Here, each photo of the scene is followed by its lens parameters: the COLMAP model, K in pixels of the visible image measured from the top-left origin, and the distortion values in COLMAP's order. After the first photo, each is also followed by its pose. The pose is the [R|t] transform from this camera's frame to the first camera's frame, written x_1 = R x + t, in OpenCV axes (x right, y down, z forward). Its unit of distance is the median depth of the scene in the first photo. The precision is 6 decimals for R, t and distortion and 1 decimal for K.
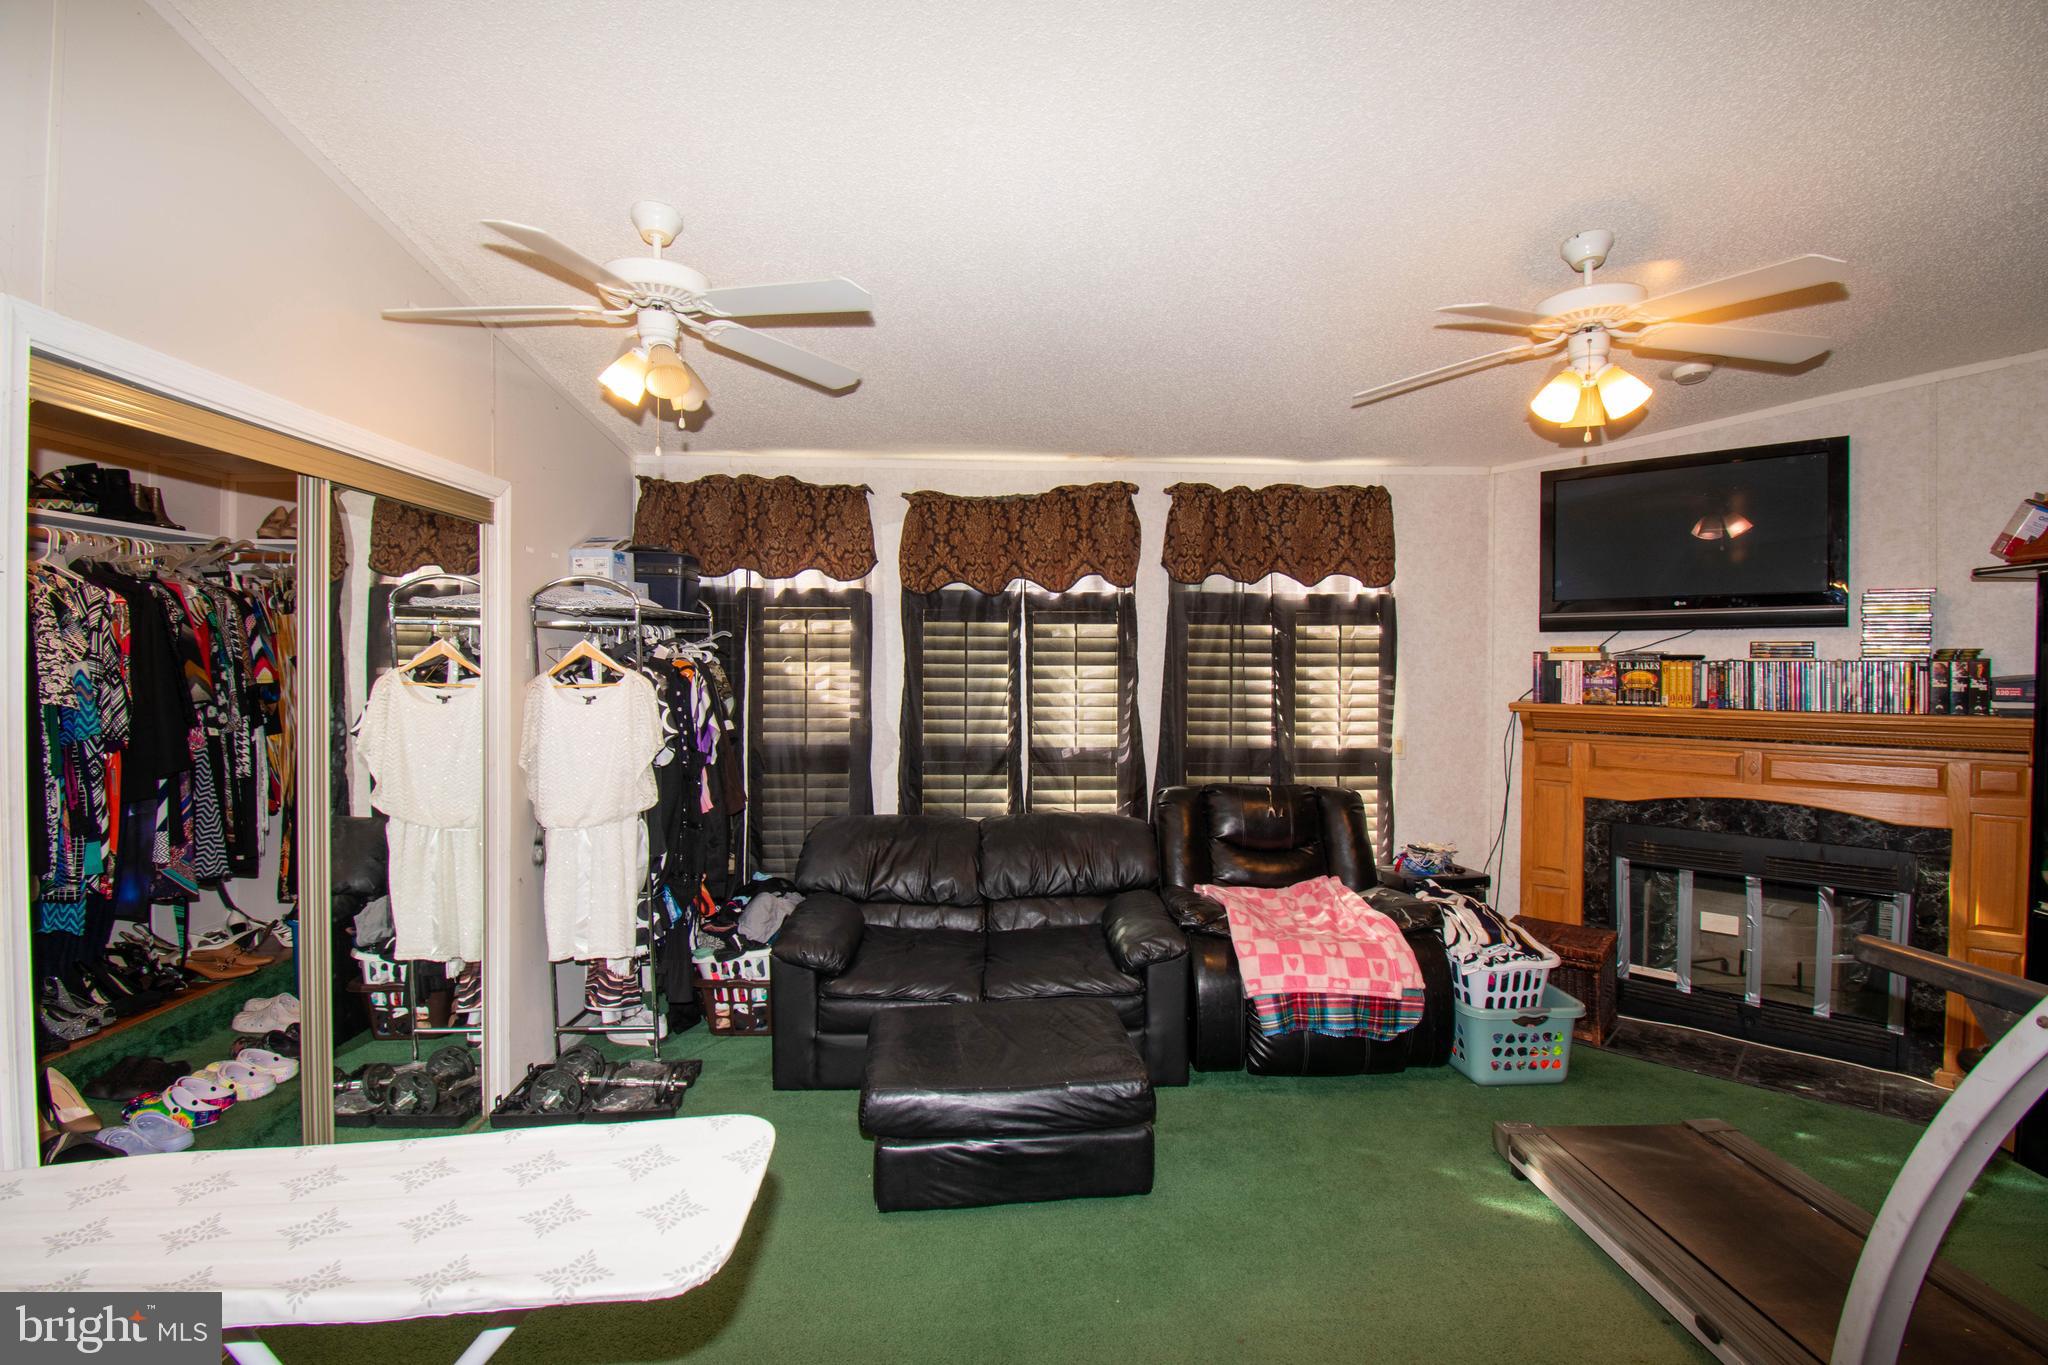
lens RADIAL K [[924.7, 0, 1029.0], [0, 924.7, 673.0], [0, 0, 1]] dist [0.019975, -0.025942]
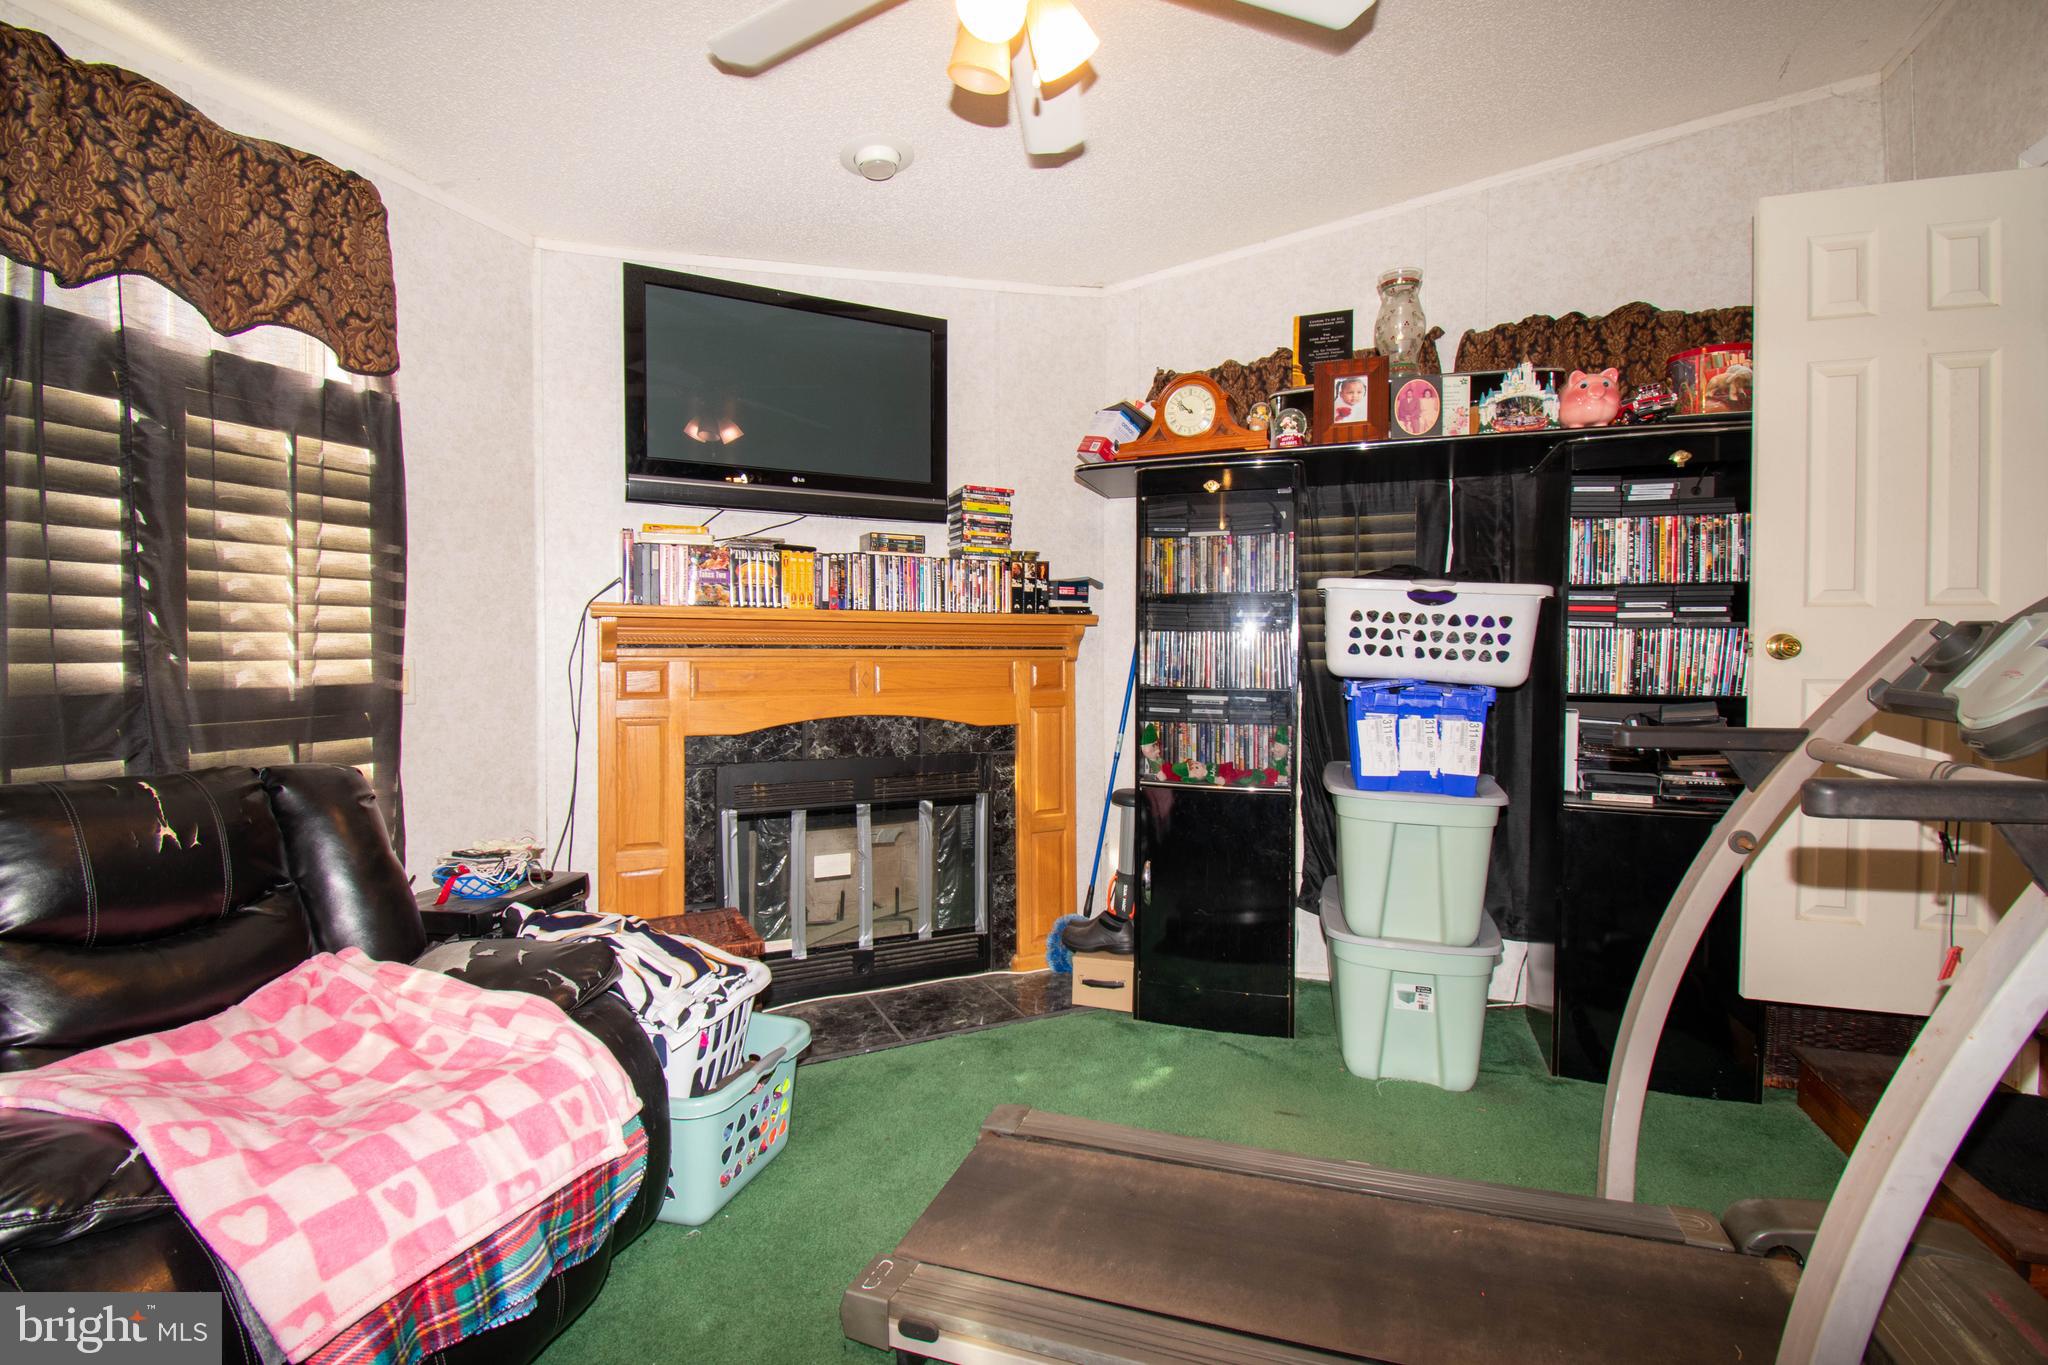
lens RADIAL K [[924.7, 0, 1029.0], [0, 924.7, 673.0], [0, 0, 1]] dist [0.019975, -0.025942]
pose [[0.363114, -0.026612, 0.931365, 0.022046], [0.007493, 0.999643, 0.025641, 0.068701], [-0.931715, -0.002332, 0.363184, 0.491571]]
